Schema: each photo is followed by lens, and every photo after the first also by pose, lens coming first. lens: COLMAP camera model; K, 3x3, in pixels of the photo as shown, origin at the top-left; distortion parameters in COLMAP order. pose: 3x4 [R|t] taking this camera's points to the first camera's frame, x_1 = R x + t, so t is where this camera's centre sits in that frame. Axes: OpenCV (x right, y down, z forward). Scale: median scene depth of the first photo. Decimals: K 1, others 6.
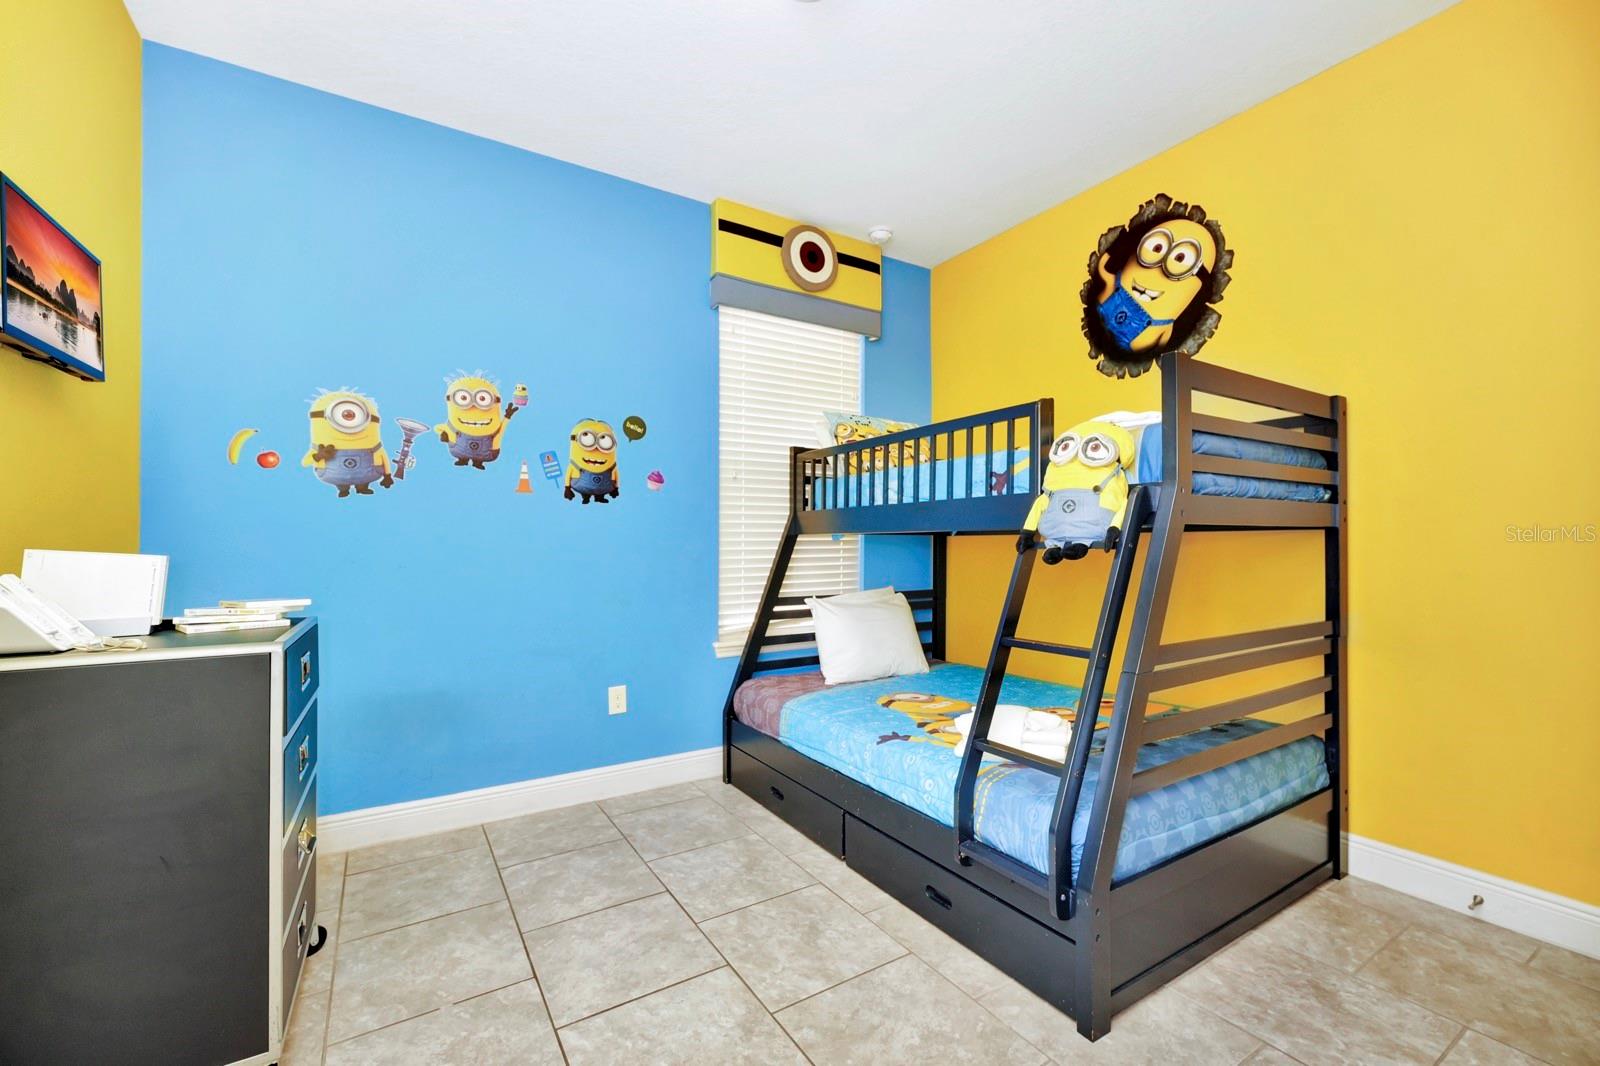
lens RADIAL K [[651.3, 0, 797.6], [0, 651.3, 542.8], [0, 0, 1]] dist [-0.001105, 0.000021]
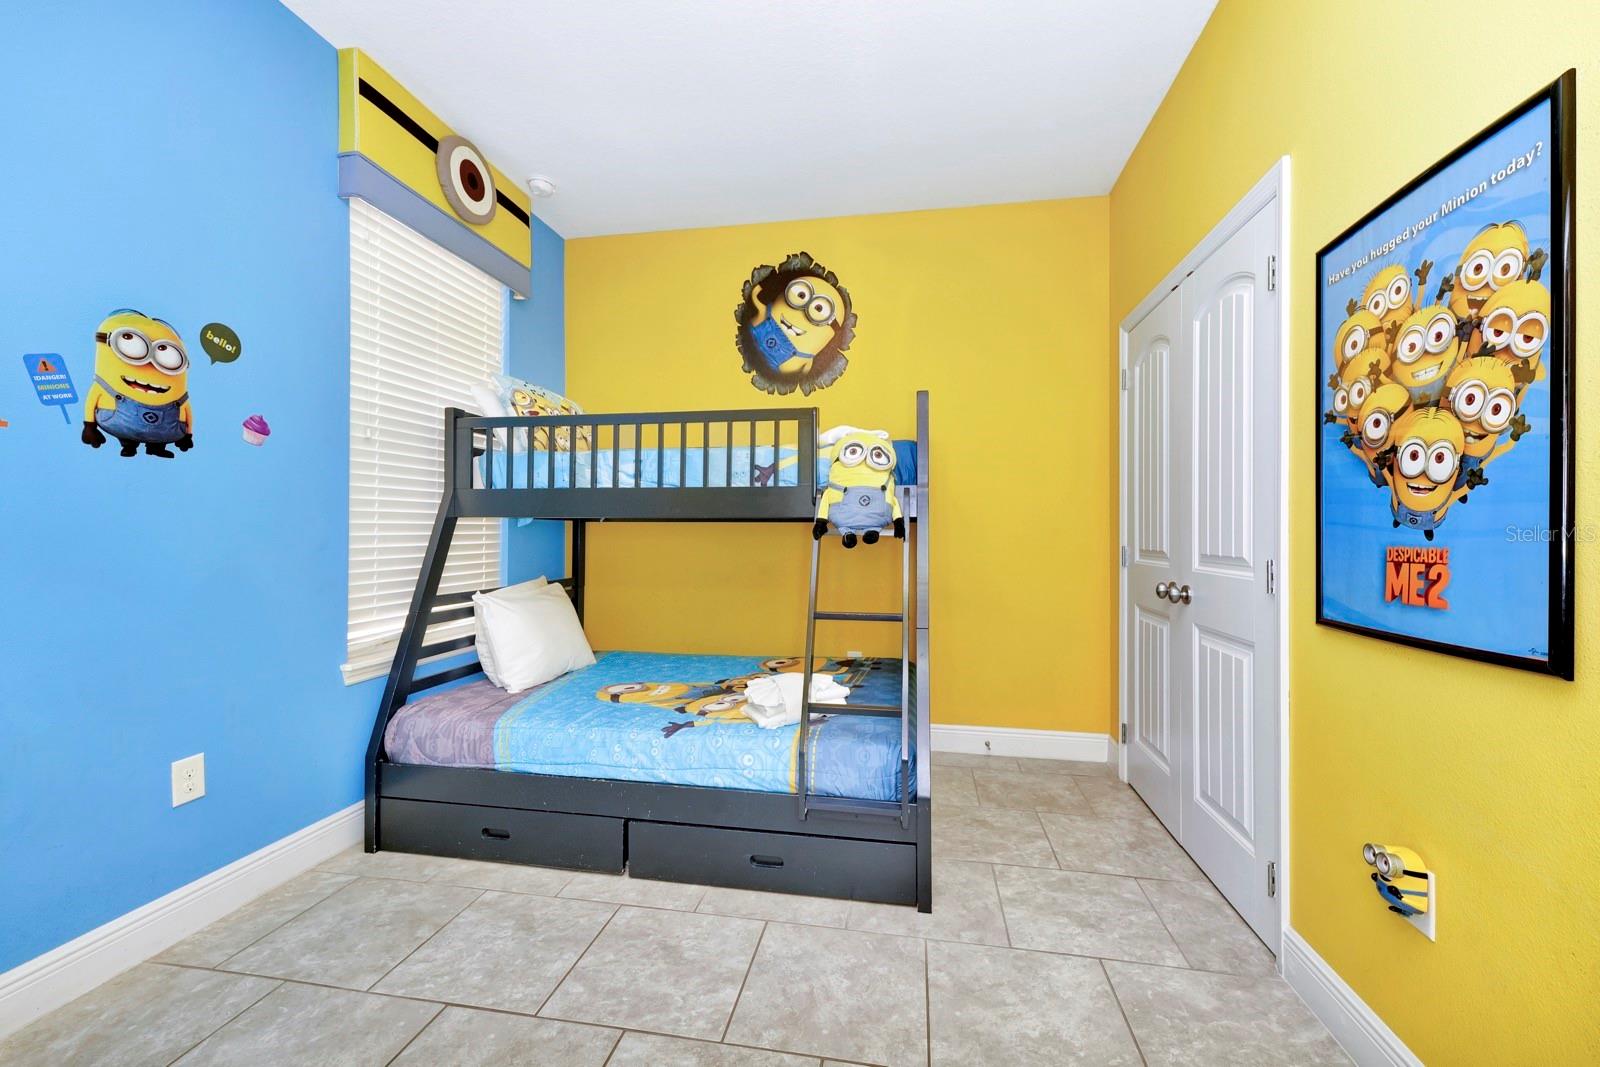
lens RADIAL K [[632.2, 0, 800.0], [0, 632.2, 533.5], [0, 0, 1]] dist [0.005357, 0.000111]
pose [[0.676740, 0.003914, 0.736212, -0.336389], [-0.008228, 0.999964, 0.002247, 0.002856], [-0.736176, -0.007579, 0.676747, 0.172814]]
